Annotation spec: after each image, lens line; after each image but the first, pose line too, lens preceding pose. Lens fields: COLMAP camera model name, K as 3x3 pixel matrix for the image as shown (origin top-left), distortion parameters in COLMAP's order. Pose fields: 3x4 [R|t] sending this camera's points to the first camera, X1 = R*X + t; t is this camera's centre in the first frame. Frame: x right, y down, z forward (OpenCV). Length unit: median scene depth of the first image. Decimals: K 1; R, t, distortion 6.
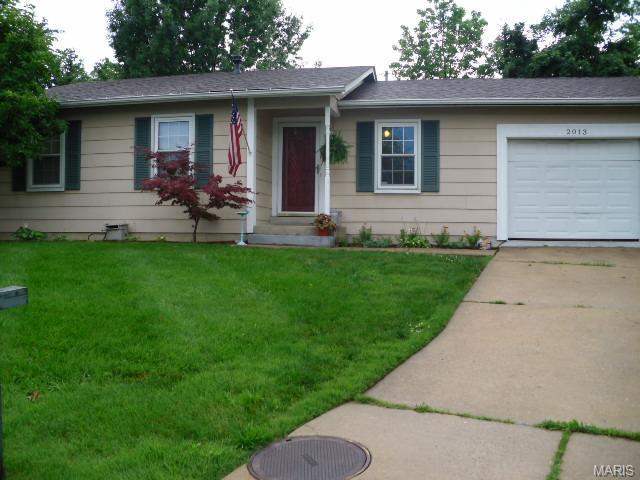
lens RADIAL K [[654.0, 0, 317.1], [0, 654.0, 239.1], [0, 0, 1]] dist [-0.120254, 0.000000]
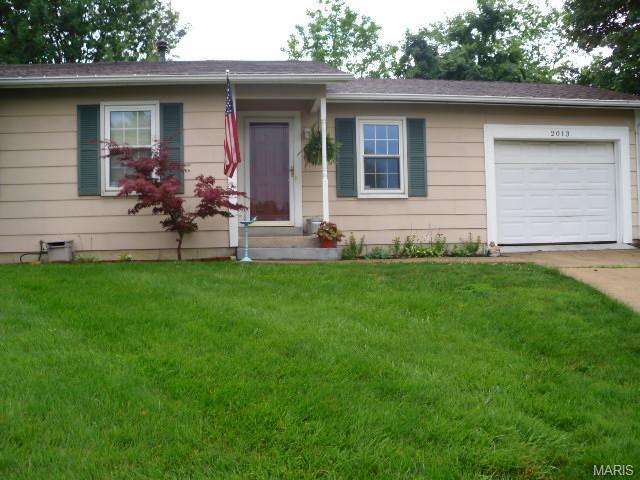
lens RADIAL K [[654.0, 0, 319.9], [0, 654.0, 237.1], [0, 0, 1]] dist [-0.120254, 0.000000]
pose [[0.953253, -0.025815, 0.301067, -0.236178], [0.033028, 0.999276, -0.018889, -0.002411], [-0.300362, 0.027950, 0.953416, 0.170162]]
